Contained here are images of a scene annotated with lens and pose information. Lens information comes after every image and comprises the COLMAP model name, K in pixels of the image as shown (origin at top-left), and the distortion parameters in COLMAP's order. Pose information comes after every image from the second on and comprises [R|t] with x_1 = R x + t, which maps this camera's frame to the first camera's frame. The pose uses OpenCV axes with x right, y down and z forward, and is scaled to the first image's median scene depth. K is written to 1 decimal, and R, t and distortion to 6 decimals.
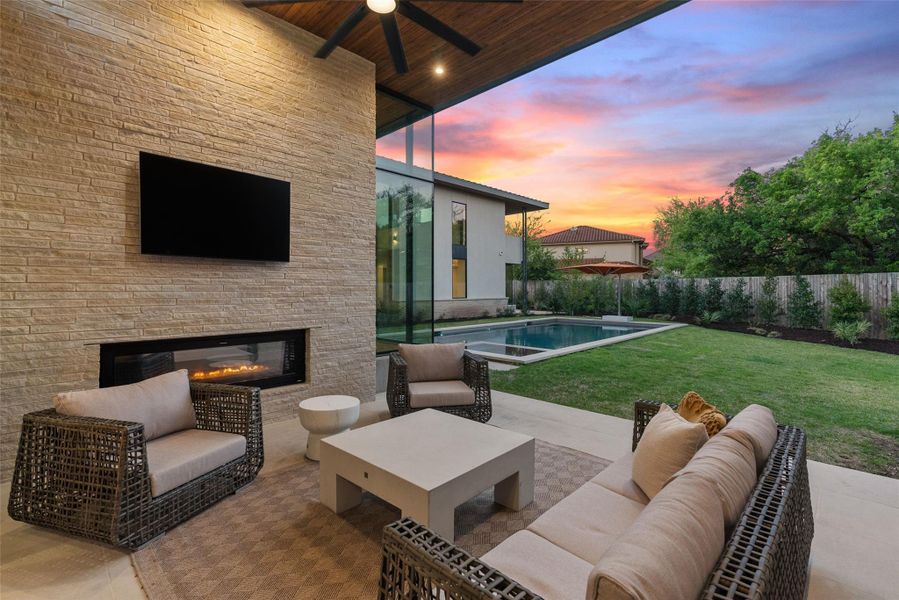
lens RADIAL K [[406.9, 0, 452.0], [0, 406.9, 294.3], [0, 0, 1]] dist [-0.012310, 0.001248]
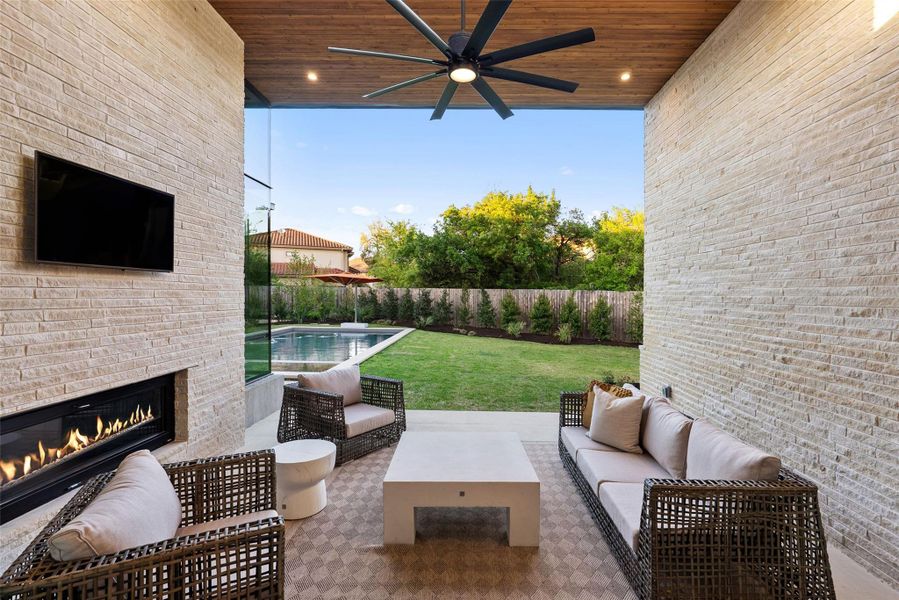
lens RADIAL K [[406.9, 0, 469.2], [0, 406.9, 302.3], [0, 0, 1]] dist [-0.012310, 0.001248]
pose [[0.725602, -0.001523, 0.688113, -0.135533], [-0.005691, 0.999950, 0.008214, -0.013926], [-0.688091, -0.009876, 0.725557, 0.023034]]
